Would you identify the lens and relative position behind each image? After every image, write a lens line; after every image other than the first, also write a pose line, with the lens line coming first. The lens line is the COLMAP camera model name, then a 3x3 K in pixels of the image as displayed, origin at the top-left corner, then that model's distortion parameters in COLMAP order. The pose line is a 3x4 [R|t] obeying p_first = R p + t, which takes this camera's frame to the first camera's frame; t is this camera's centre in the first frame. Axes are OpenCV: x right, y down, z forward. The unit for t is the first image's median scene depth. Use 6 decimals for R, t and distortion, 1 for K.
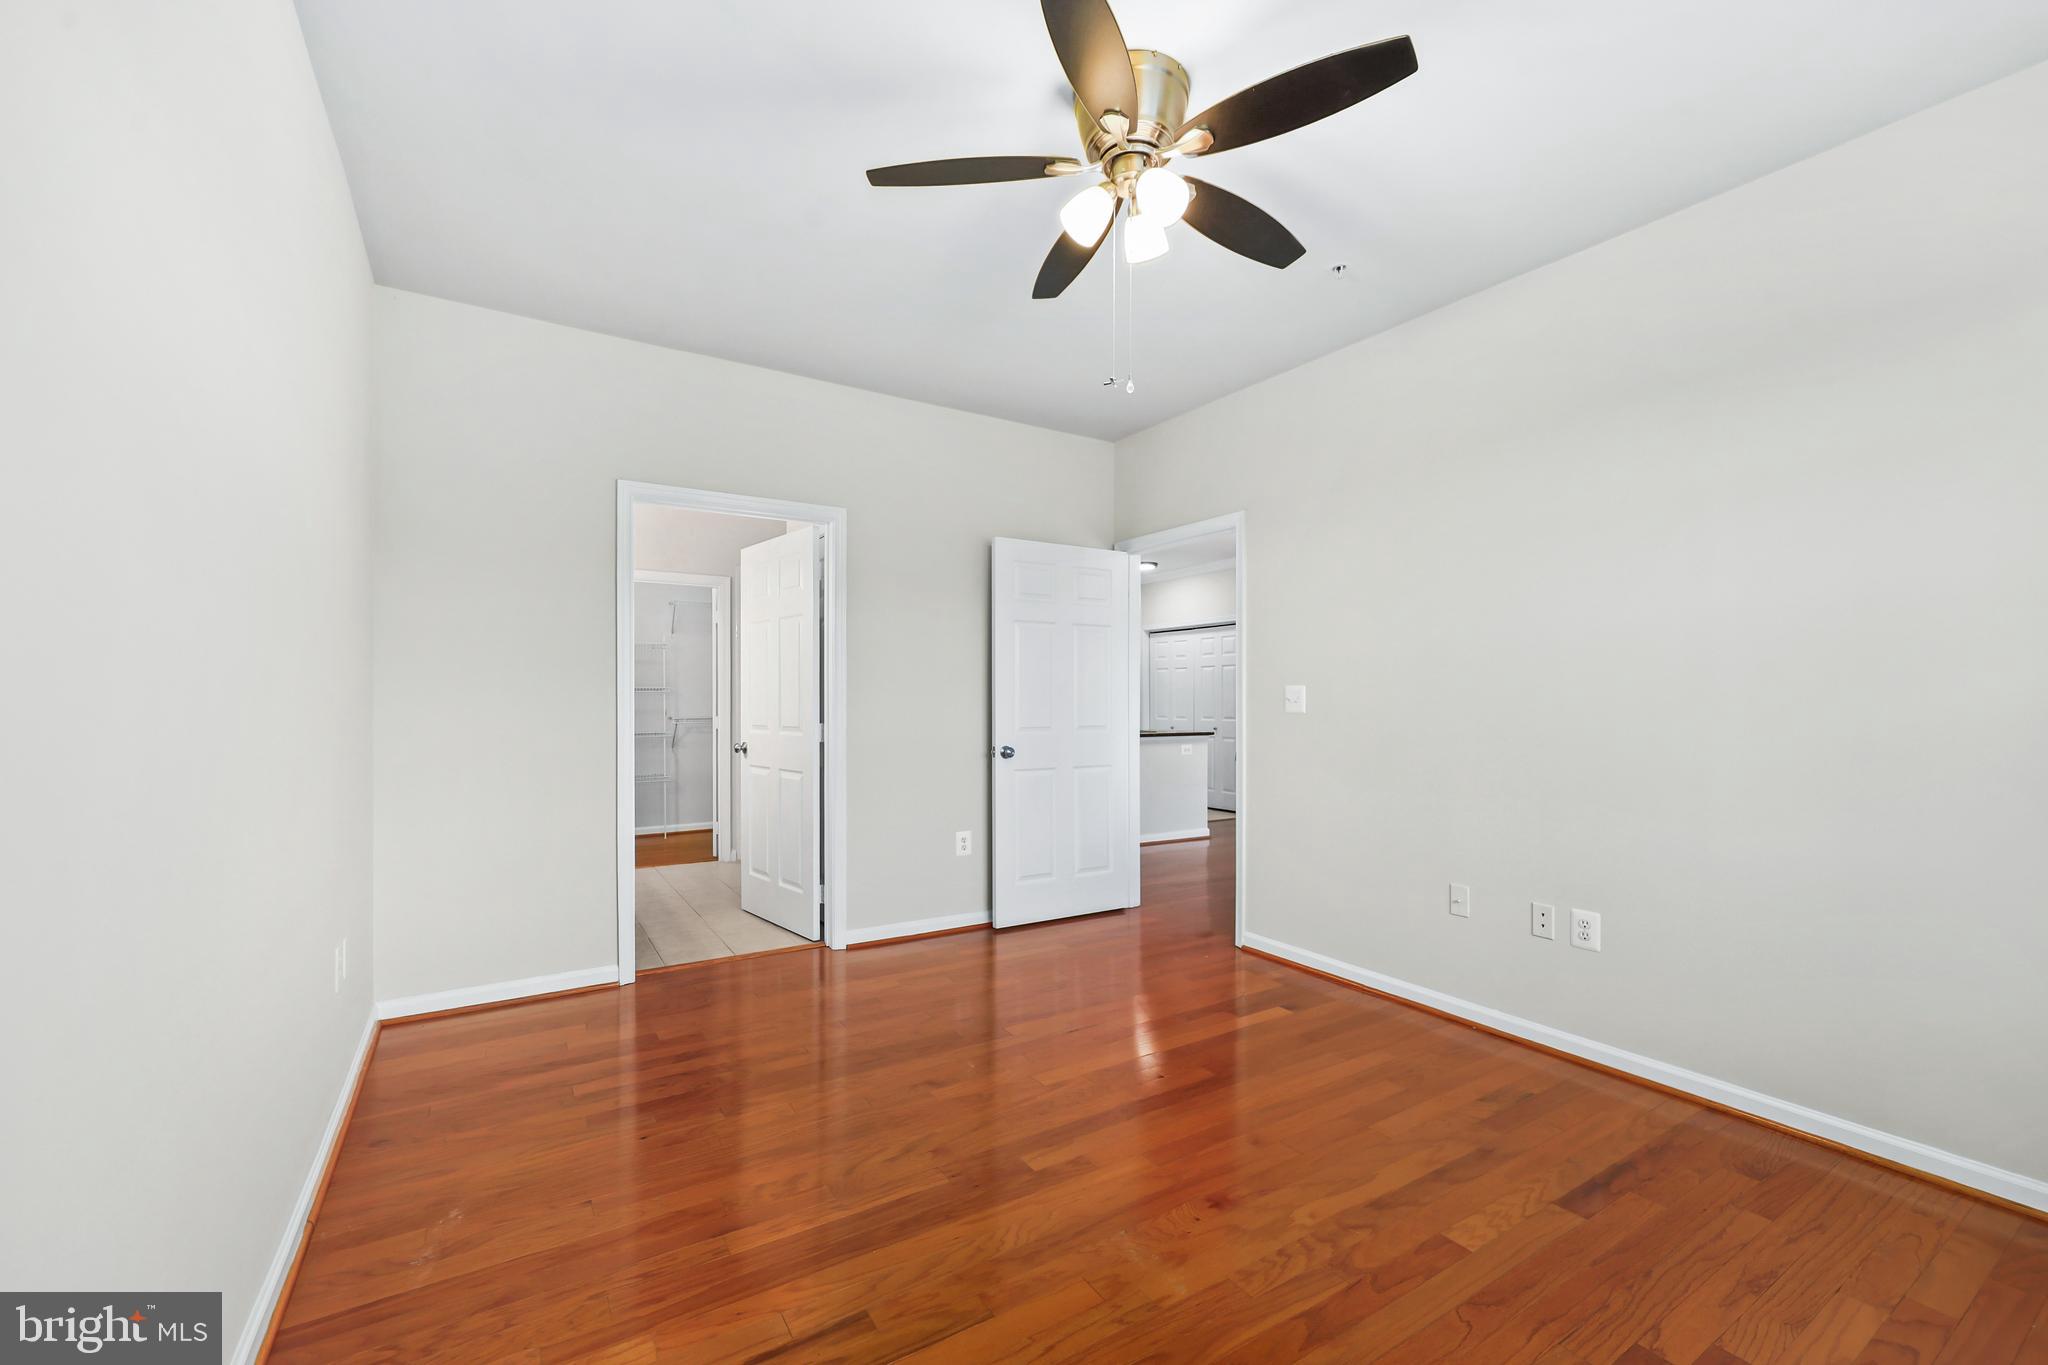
lens RADIAL K [[819.3, 0, 995.9], [0, 819.3, 716.1], [0, 0, 1]] dist [0.000470, 0.000040]
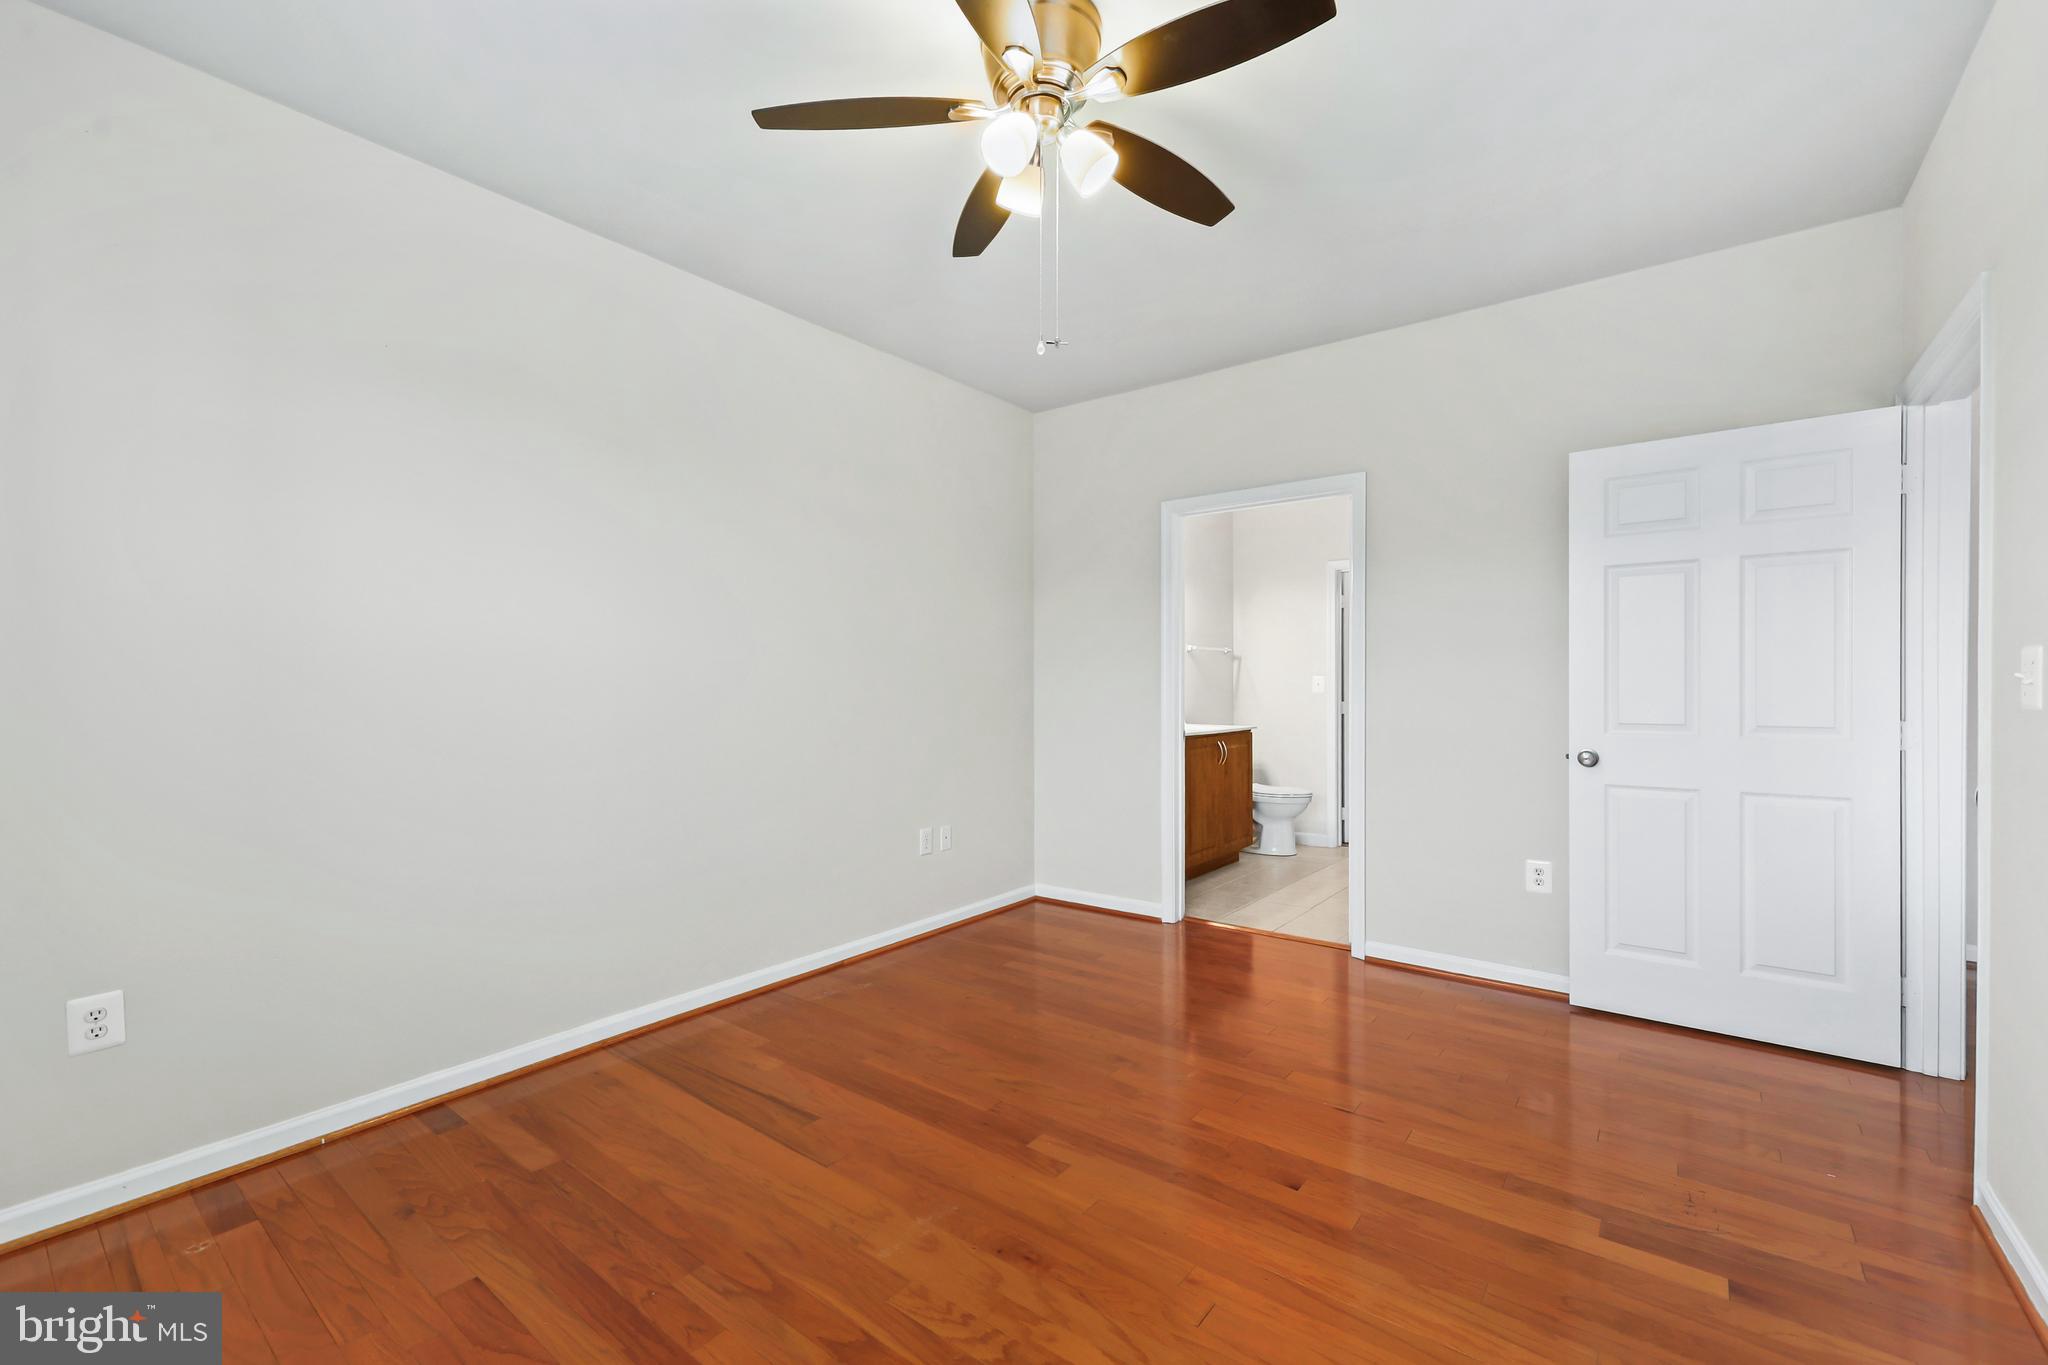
lens RADIAL K [[843.9, 0, 1058.3], [0, 843.9, 696.7], [0, 0, 1]] dist [-0.000739, -0.000099]
pose [[0.389355, 0.012169, -0.921007, 0.617514], [-0.016281, 0.999847, 0.006328, -0.006552], [0.920944, 0.012531, 0.389494, 0.374271]]
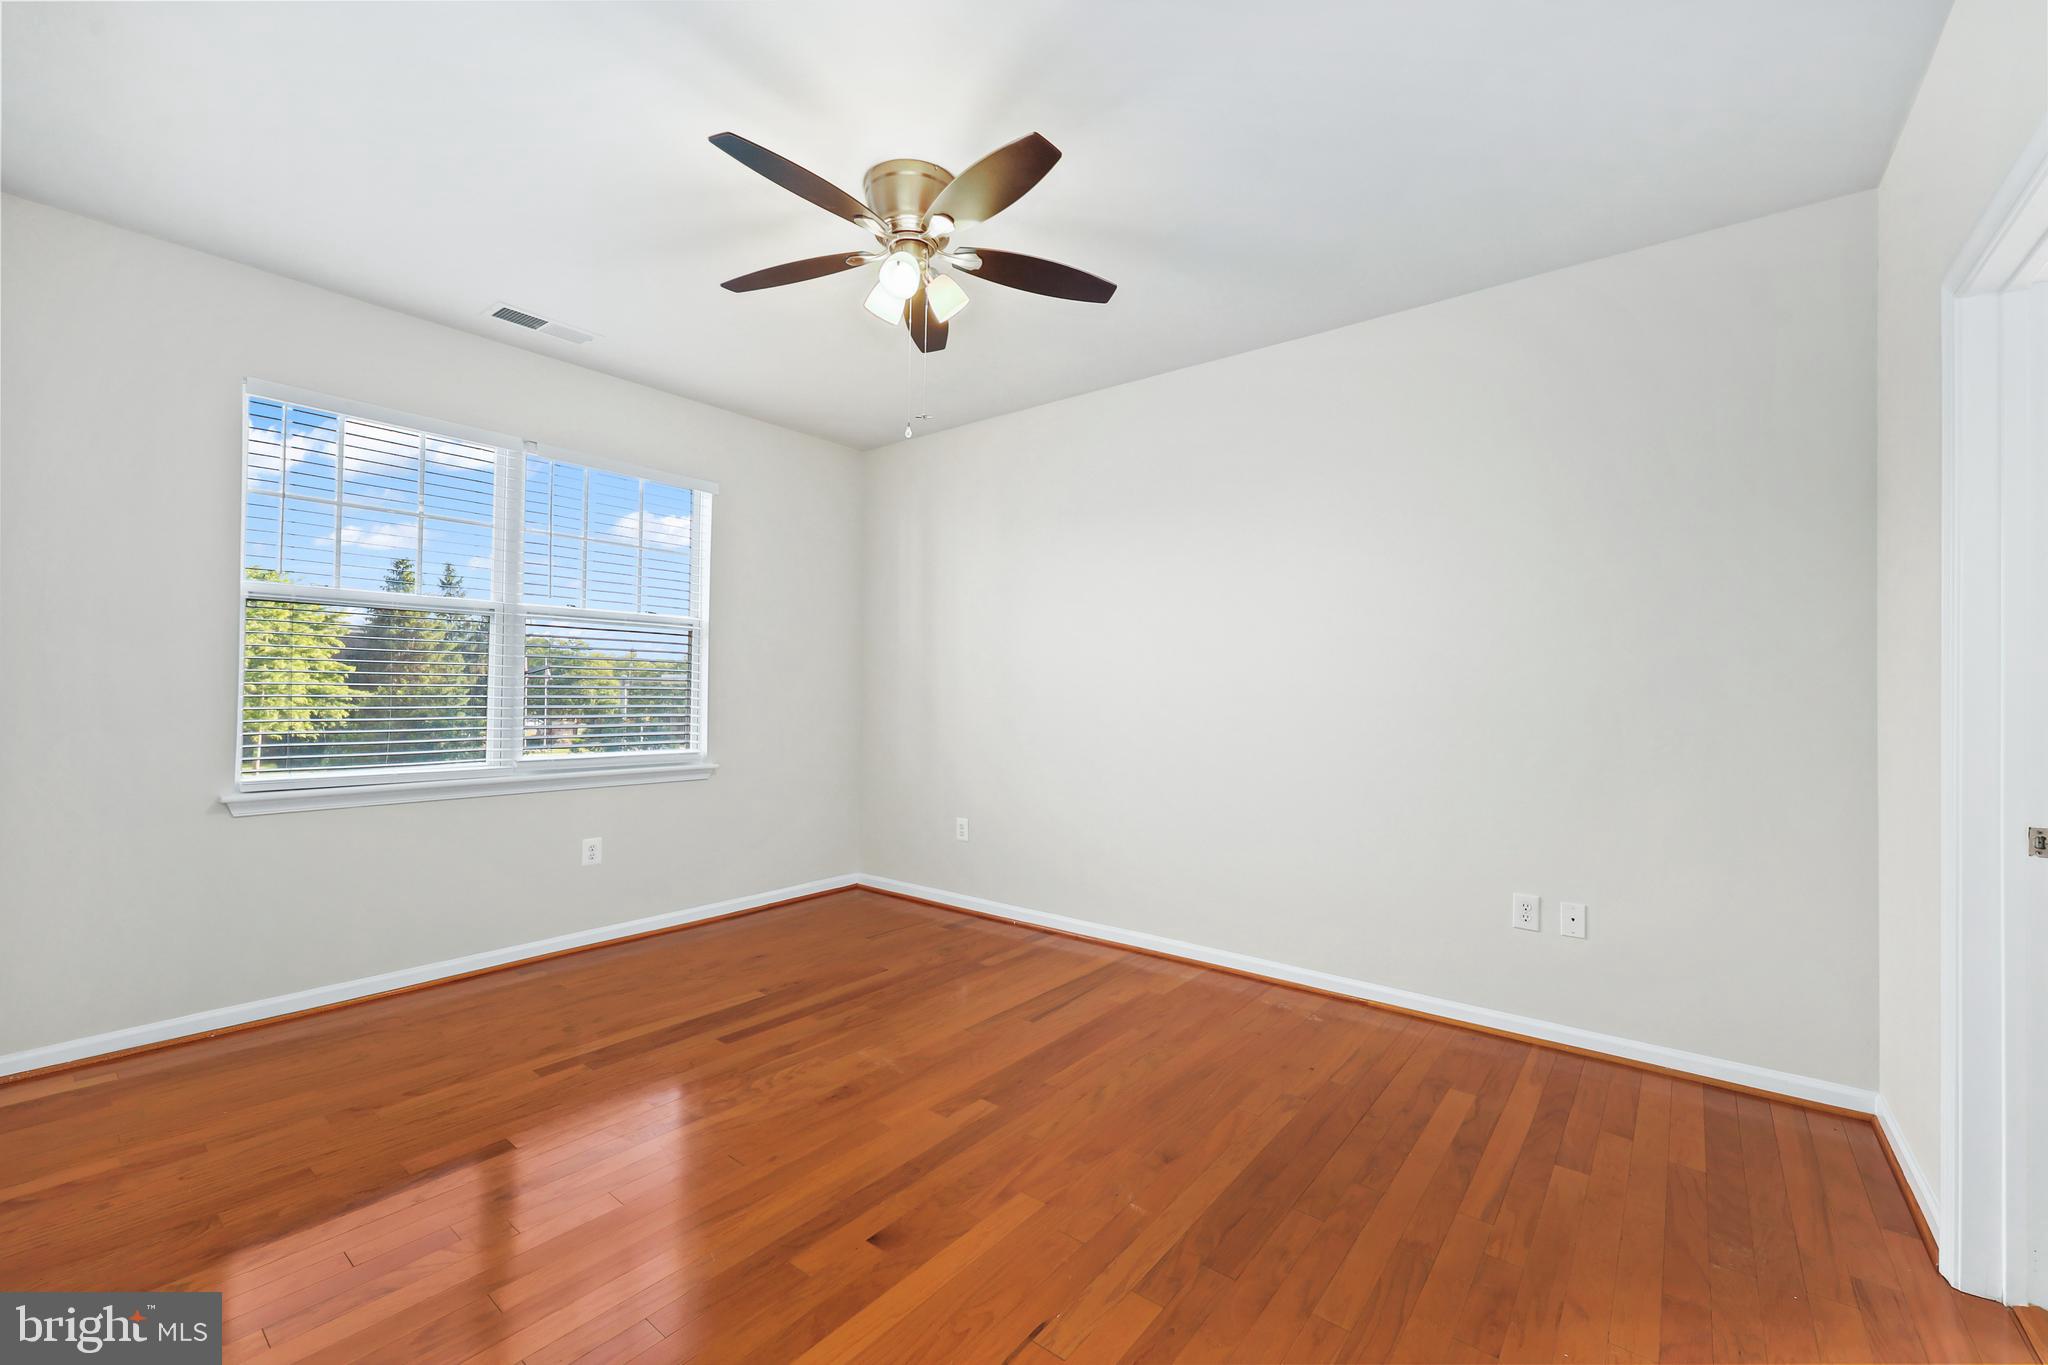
lens RADIAL K [[844.0, 0, 1024.0], [0, 844.0, 682.5], [0, 0, 1]] dist [0.000280, -0.000048]
pose [[-0.933192, -0.014109, -0.359102, 0.258477], [-0.019681, 0.999736, 0.011864, -0.029672], [0.358840, 0.018139, -0.933223, 1.283315]]
